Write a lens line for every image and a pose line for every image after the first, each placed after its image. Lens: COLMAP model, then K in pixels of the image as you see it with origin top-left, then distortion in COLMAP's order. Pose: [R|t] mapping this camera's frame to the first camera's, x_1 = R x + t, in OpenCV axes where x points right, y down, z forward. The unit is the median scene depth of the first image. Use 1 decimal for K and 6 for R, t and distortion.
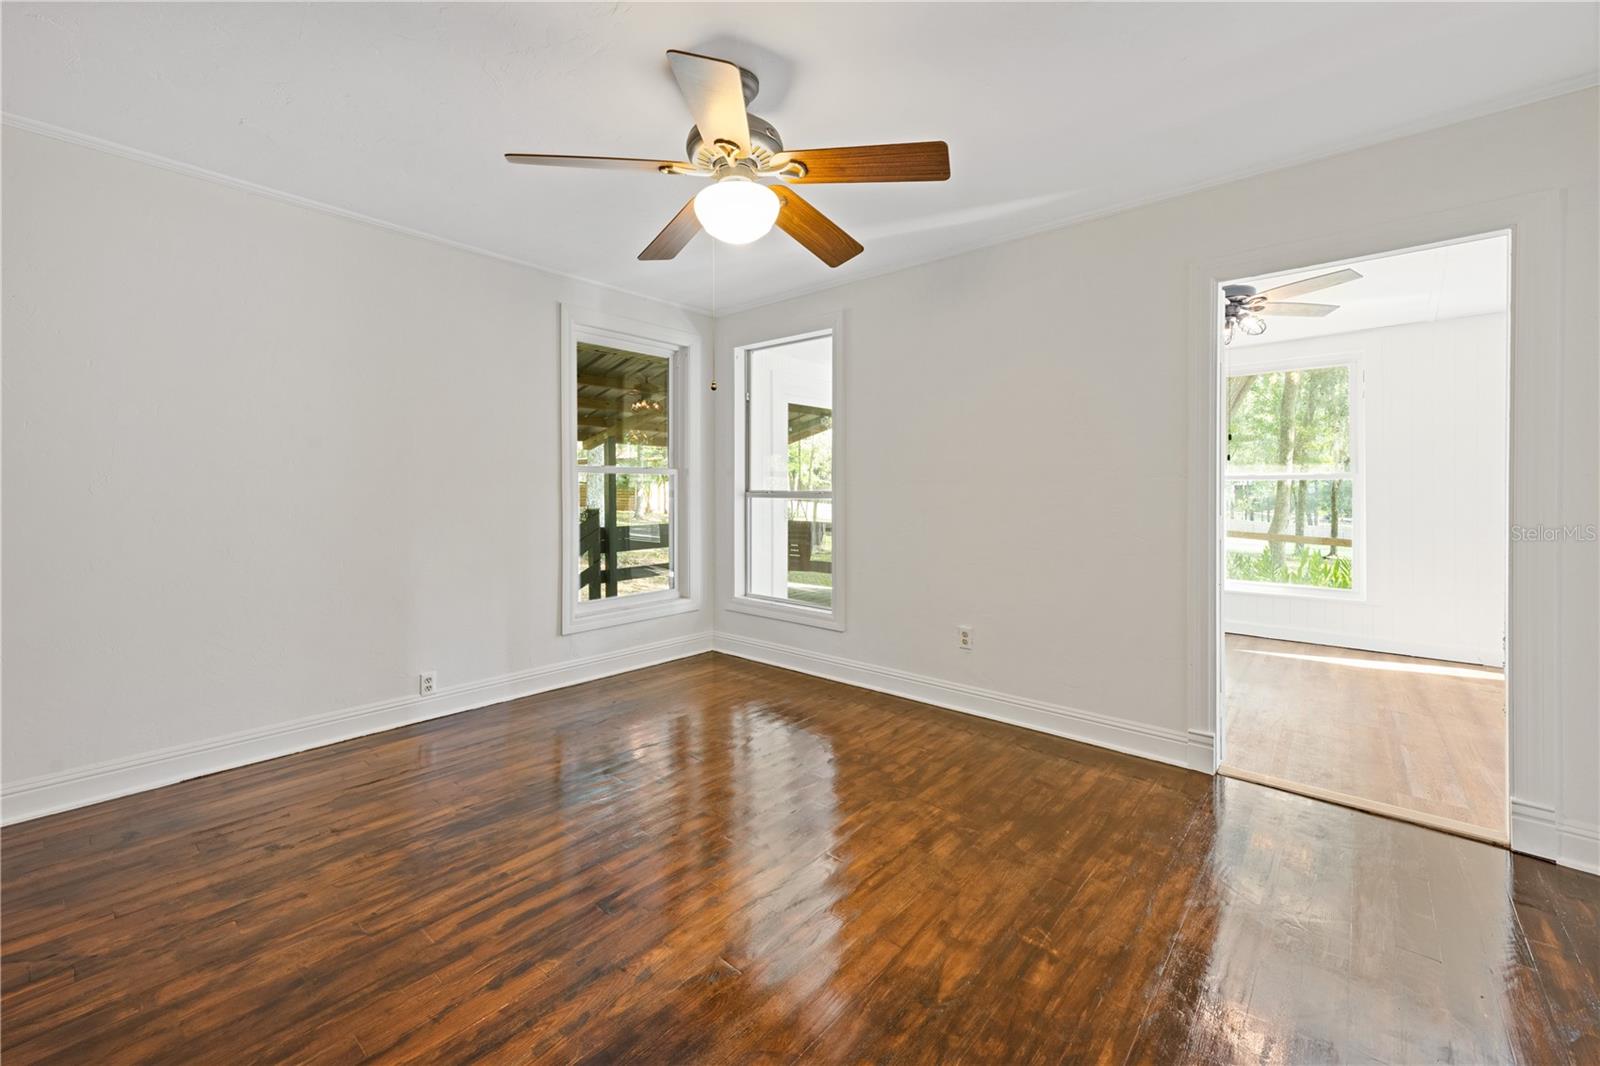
lens RADIAL K [[637.3, 0, 801.1], [0, 637.3, 493.7], [0, 0, 1]] dist [0.000663, -0.000077]
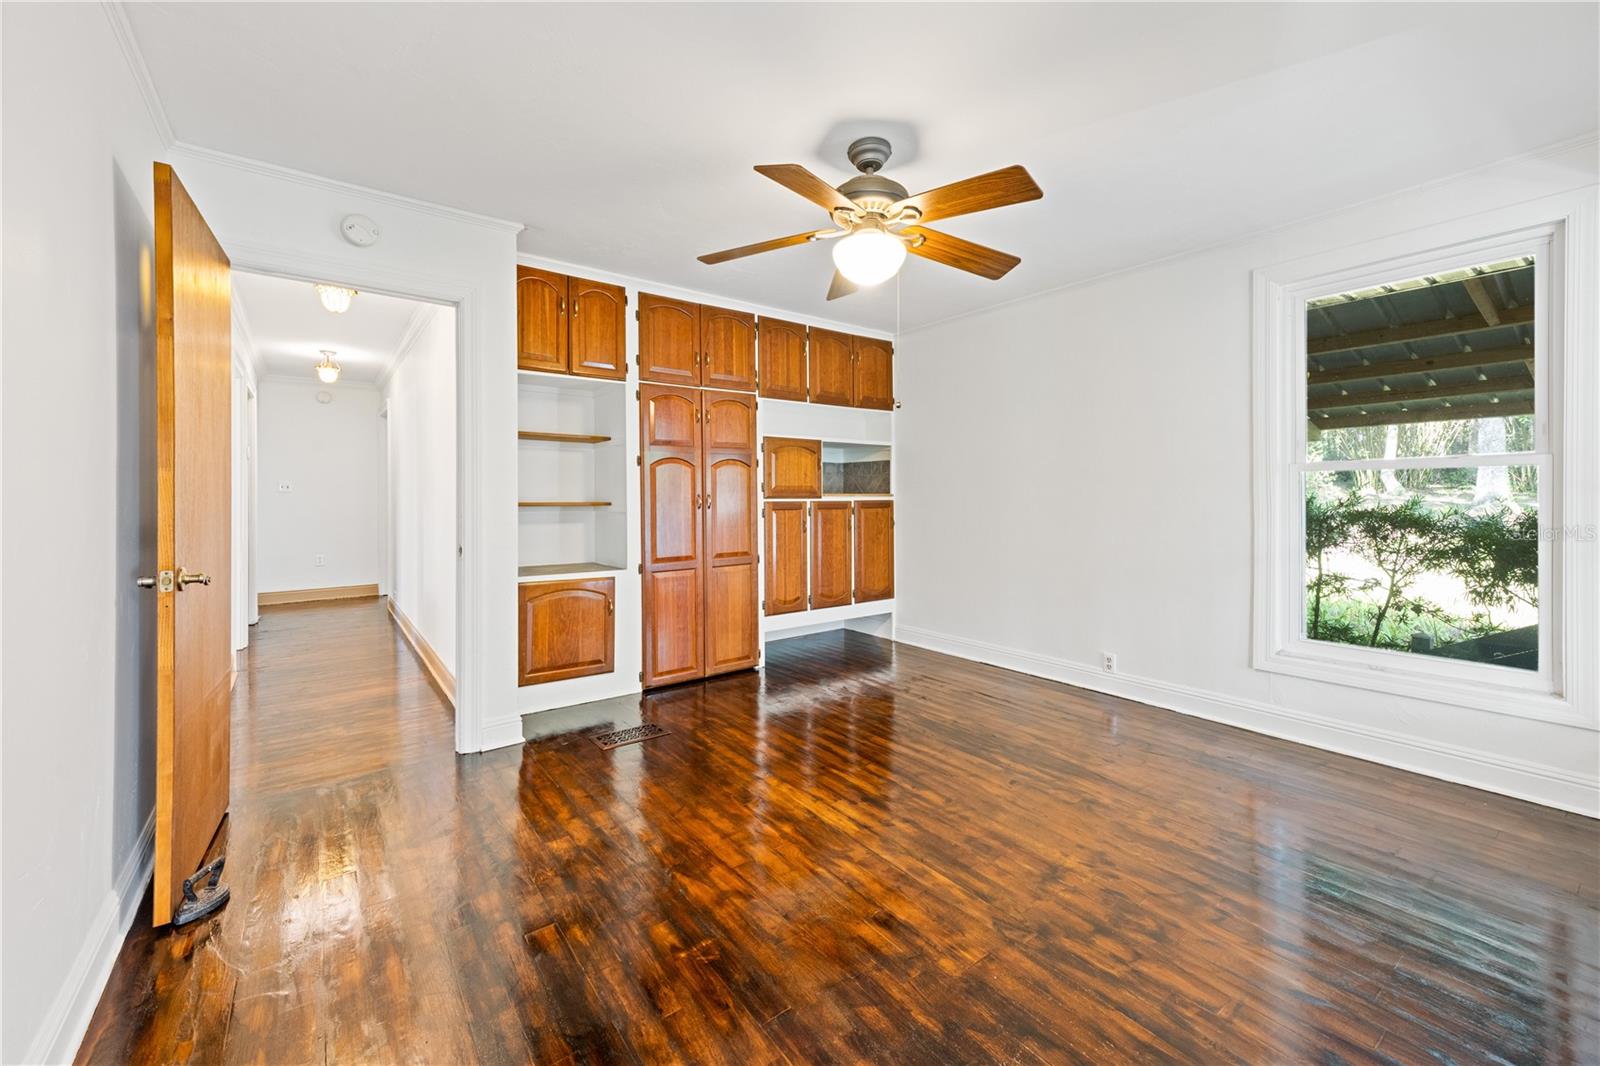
lens RADIAL K [[647.3, 0, 817.1], [0, 647.3, 534.0], [0, 0, 1]] dist [0.015392, -0.000077]
pose [[-0.189403, 0.060914, -0.980008, 1.145494], [0.000300, 0.998077, 0.061979, -0.019219], [0.981899, 0.011445, -0.189058, 1.195588]]
